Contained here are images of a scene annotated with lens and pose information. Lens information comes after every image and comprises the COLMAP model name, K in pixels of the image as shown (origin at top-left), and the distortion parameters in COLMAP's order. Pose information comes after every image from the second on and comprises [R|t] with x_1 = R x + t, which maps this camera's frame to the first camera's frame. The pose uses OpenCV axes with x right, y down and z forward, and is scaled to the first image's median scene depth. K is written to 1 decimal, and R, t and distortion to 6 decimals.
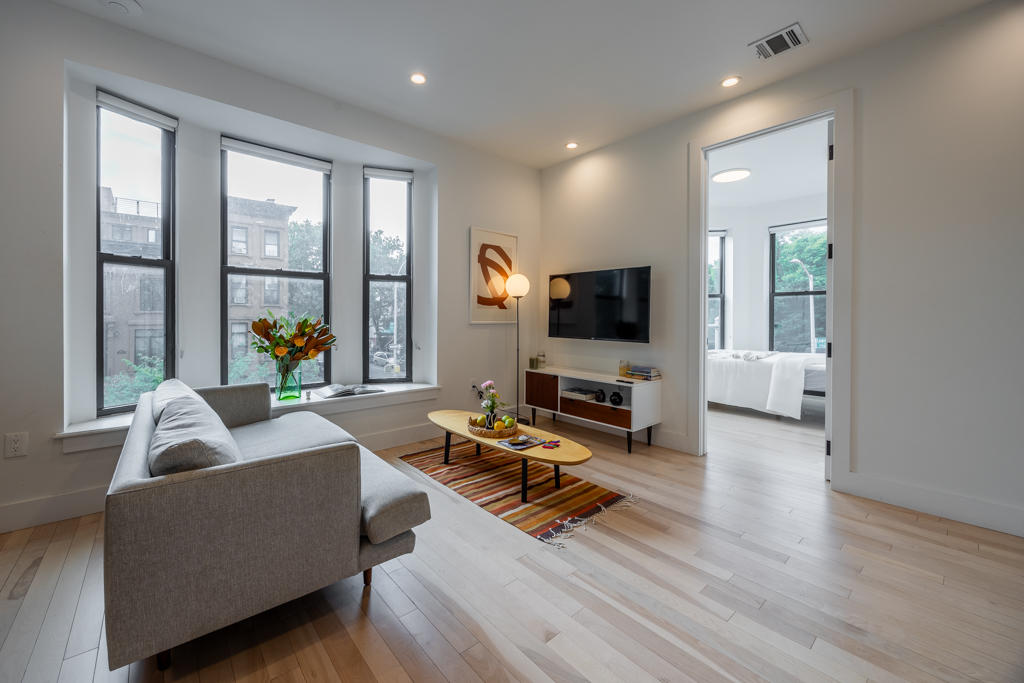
lens RADIAL K [[406.0, 0, 495.1], [0, 406.0, 318.8], [0, 0, 1]] dist [-0.001269, -0.000175]
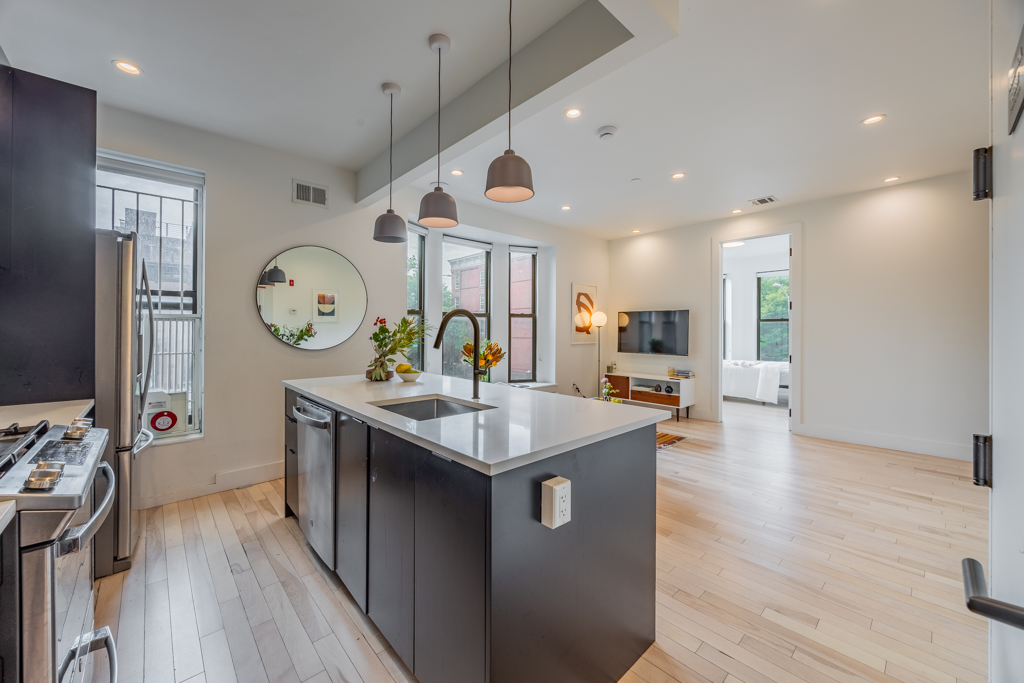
lens RADIAL K [[396.3, 0, 511.0], [0, 396.3, 330.6], [0, 0, 1]] dist [-0.001161, -0.000278]
pose [[0.999052, -0.003498, 0.043399, -0.368027], [0.003575, 0.999992, -0.001693, -0.039200], [-0.043393, 0.001847, 0.999056, -0.523522]]
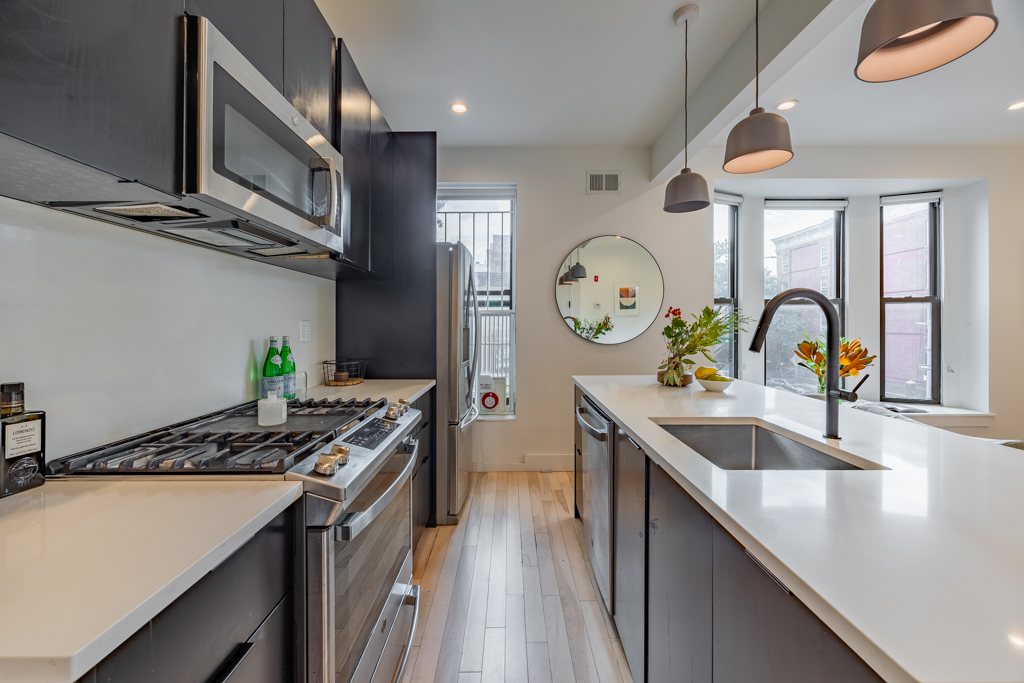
lens RADIAL K [[396.1, 0, 508.4], [0, 396.1, 322.5], [0, 0, 1]] dist [-0.002185, -0.000230]
pose [[0.763543, -0.008102, -0.645706, -0.384648], [0.003883, 0.999961, -0.007956, -0.039684], [0.645746, 0.003568, 0.763544, -0.399573]]
